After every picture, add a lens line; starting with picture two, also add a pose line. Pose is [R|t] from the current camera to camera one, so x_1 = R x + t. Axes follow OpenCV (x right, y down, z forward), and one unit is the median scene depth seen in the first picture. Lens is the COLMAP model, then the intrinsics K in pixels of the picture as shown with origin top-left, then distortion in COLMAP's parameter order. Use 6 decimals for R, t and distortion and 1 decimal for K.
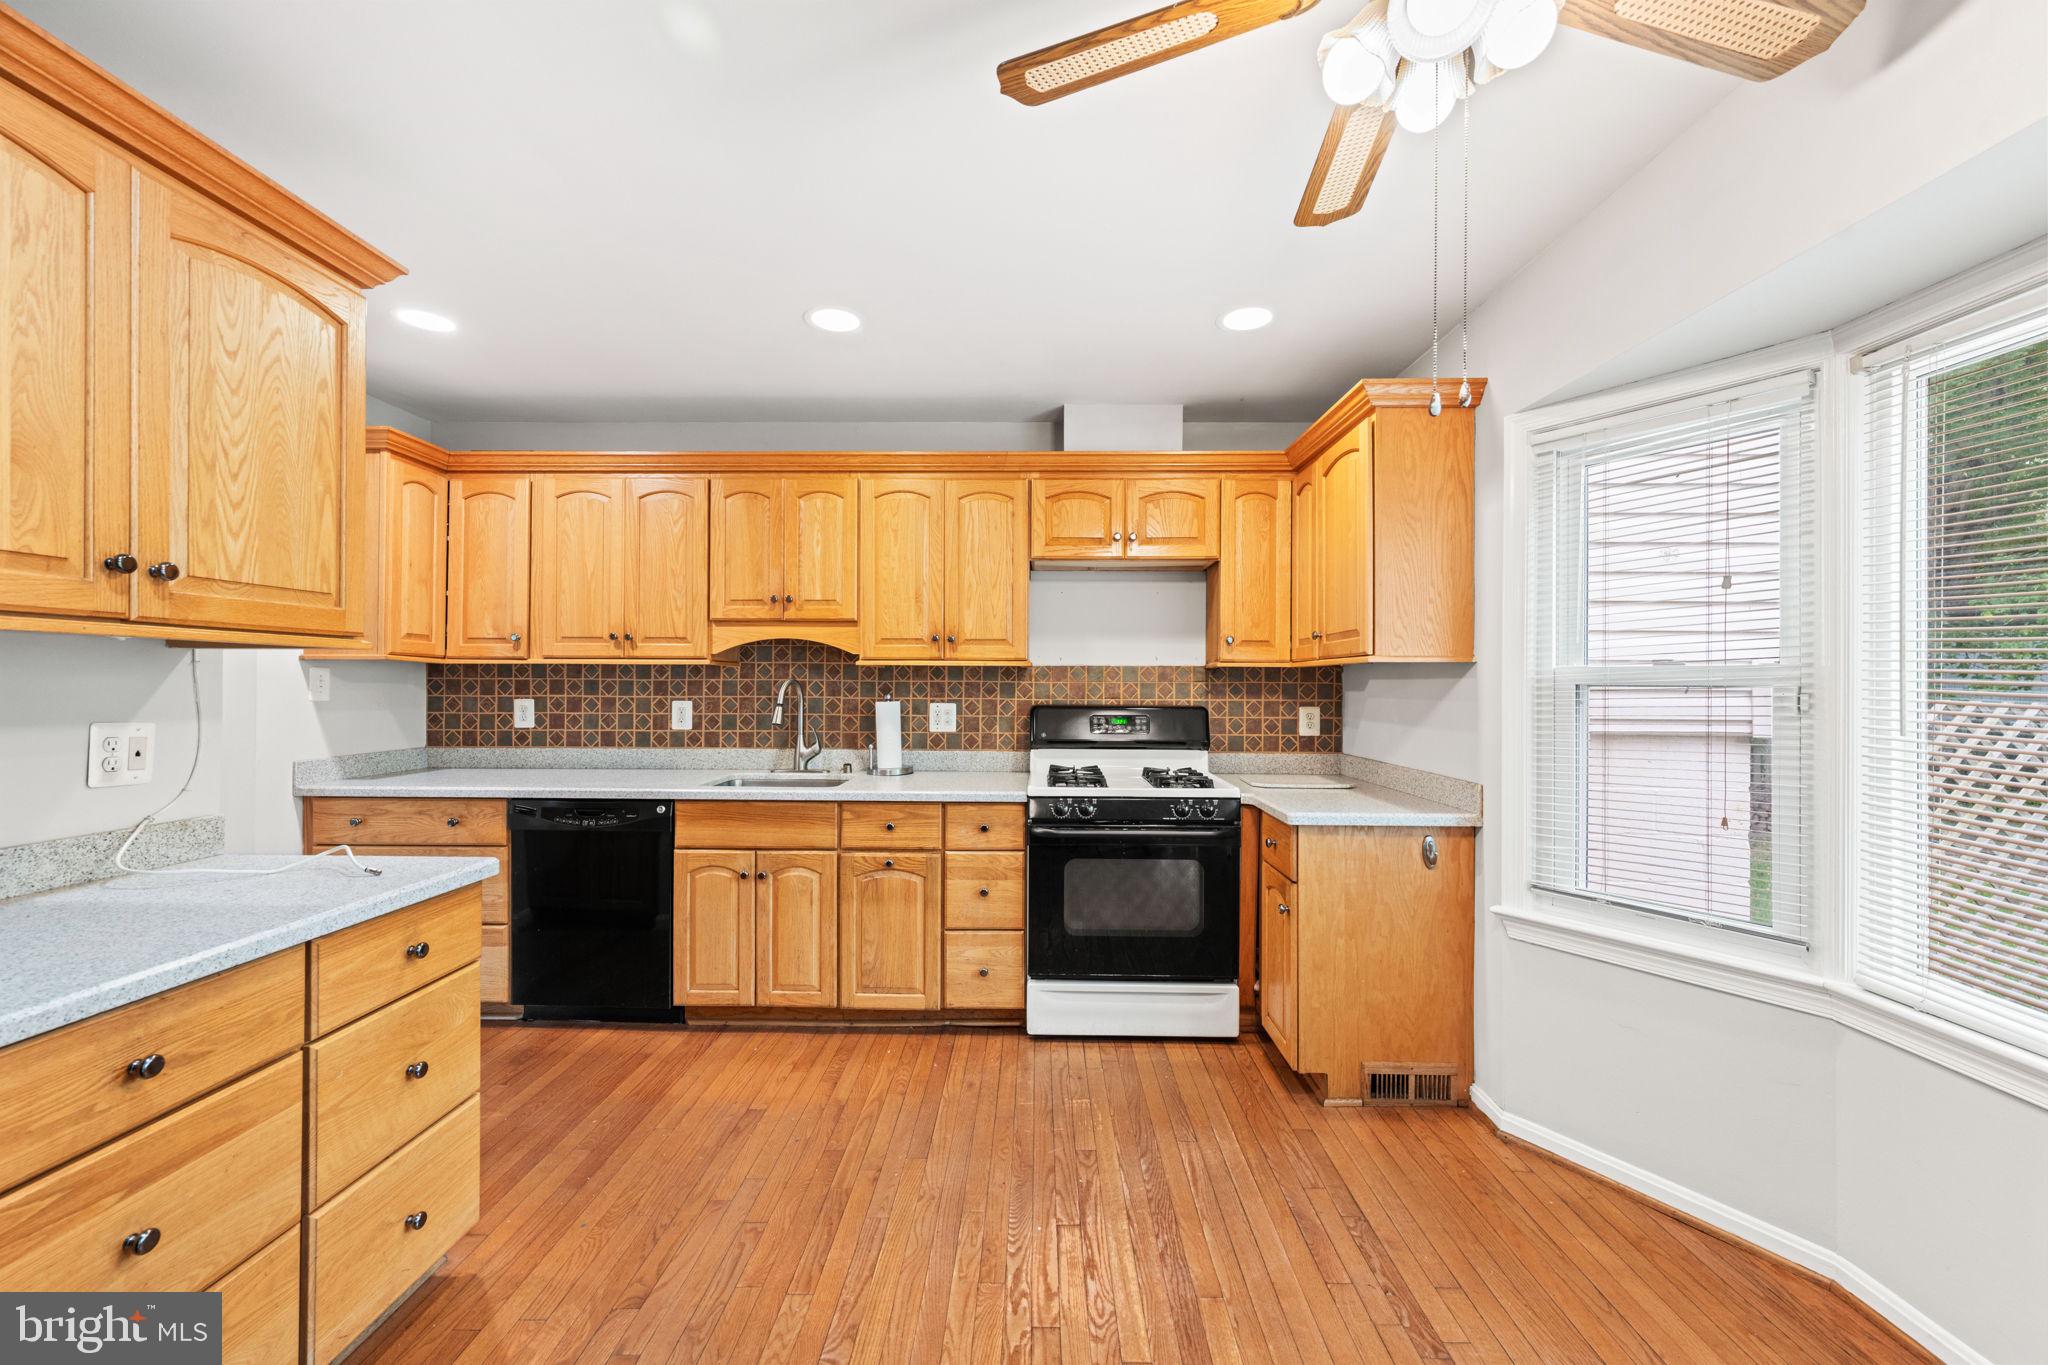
lens RADIAL K [[817.1, 0, 1029.3], [0, 817.1, 681.9], [0, 0, 1]] dist [0.004357, 0.000349]
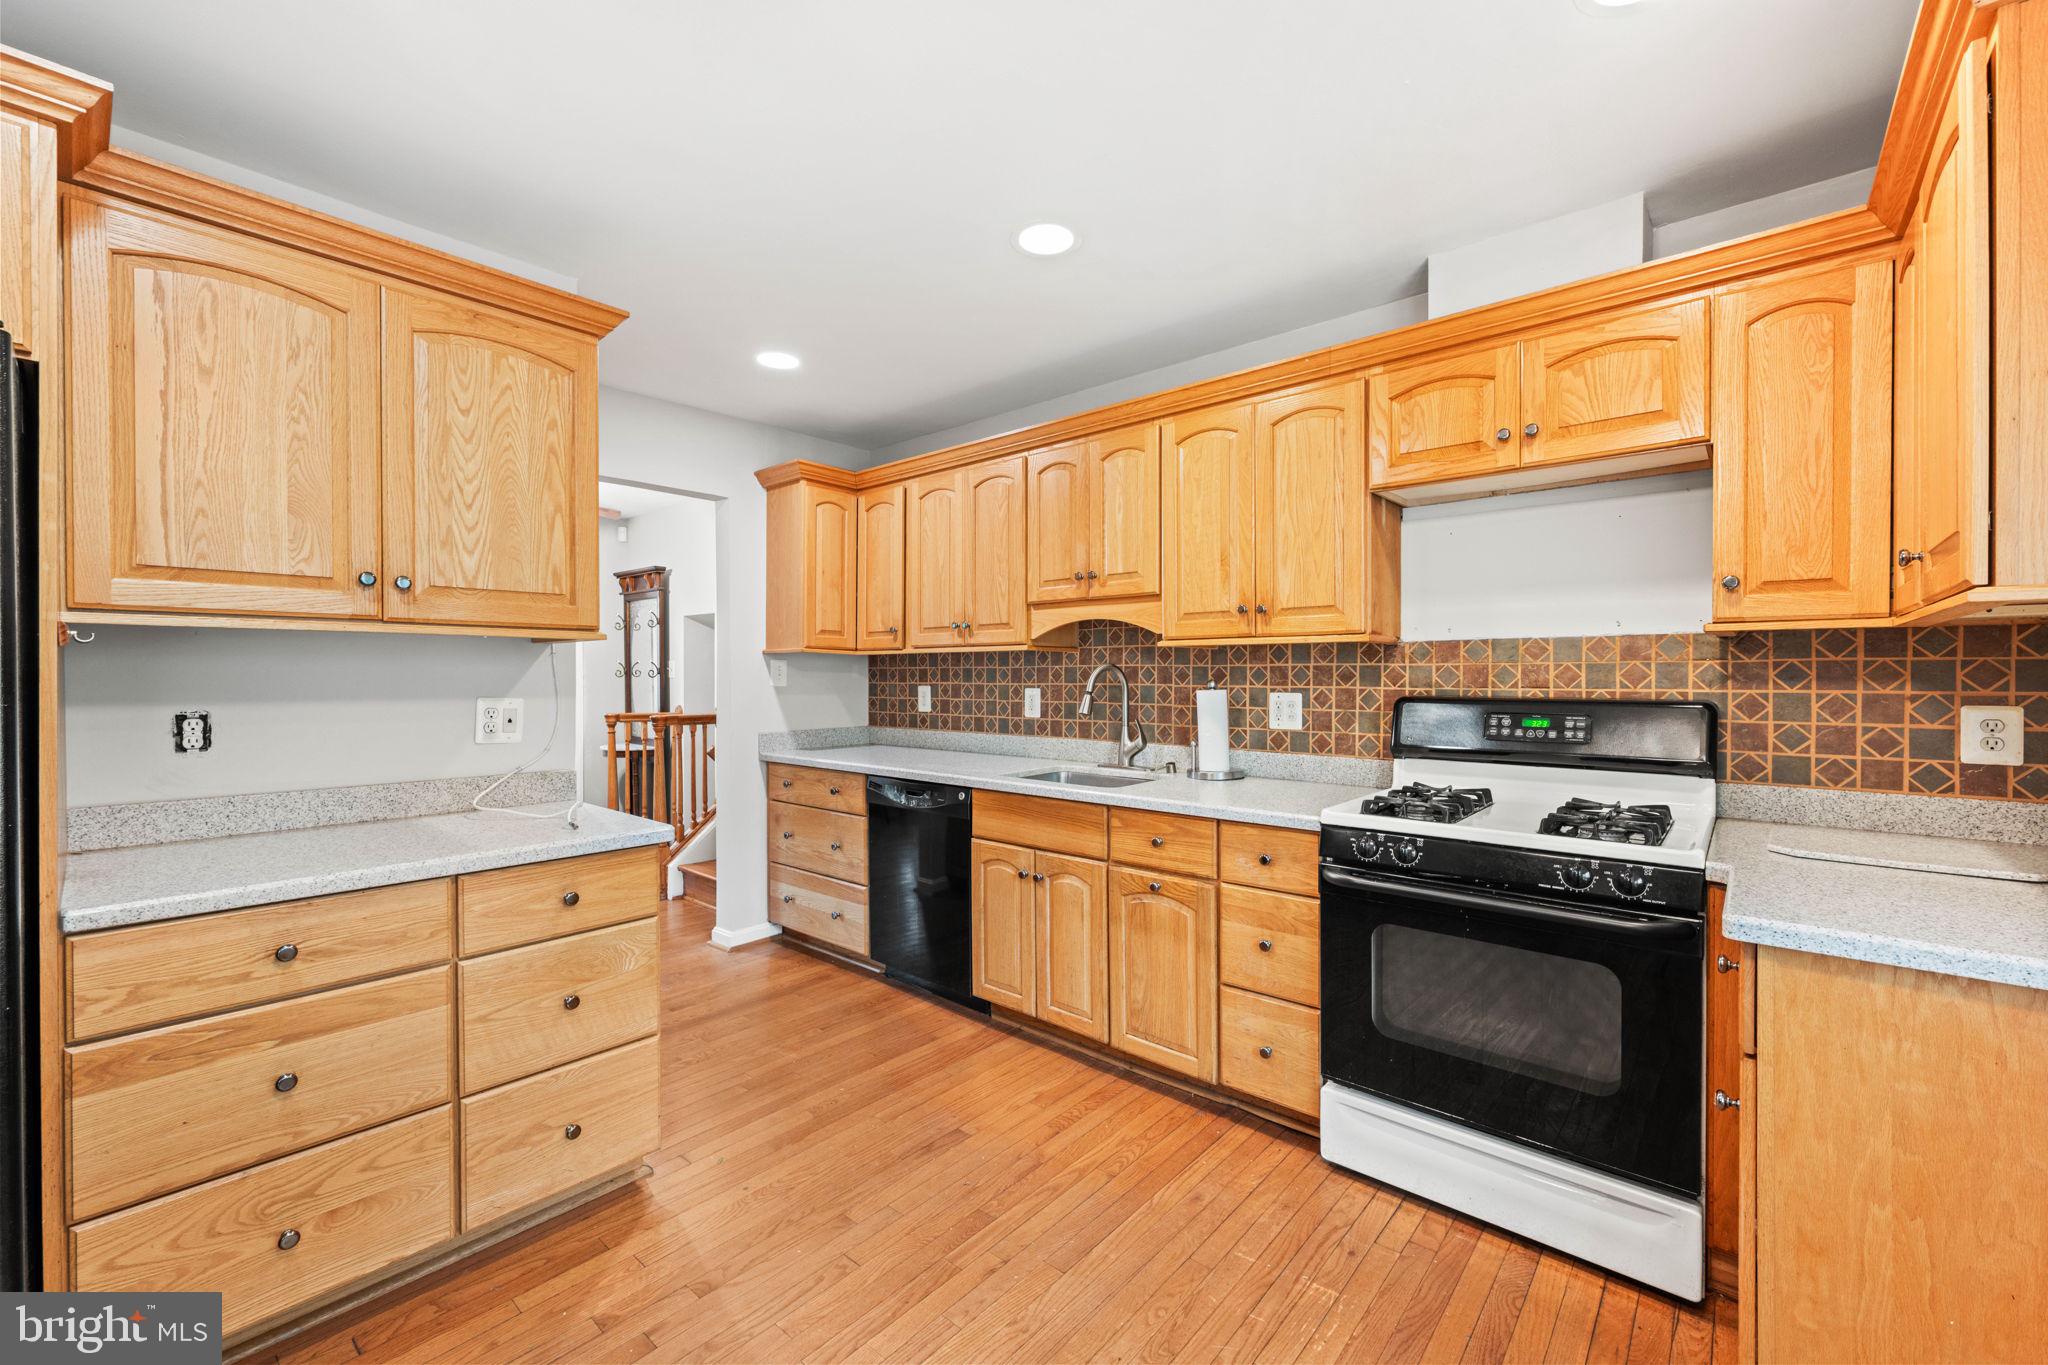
lens RADIAL K [[834.2, 0, 1027.1], [0, 834.2, 682.3], [0, 0, 1]] dist [0.000873, -0.000072]
pose [[0.762722, 0.000279, -0.646726, 0.265577], [0.006216, 0.999951, 0.007763, 0.009782], [0.646696, -0.009942, 0.762683, 0.276509]]
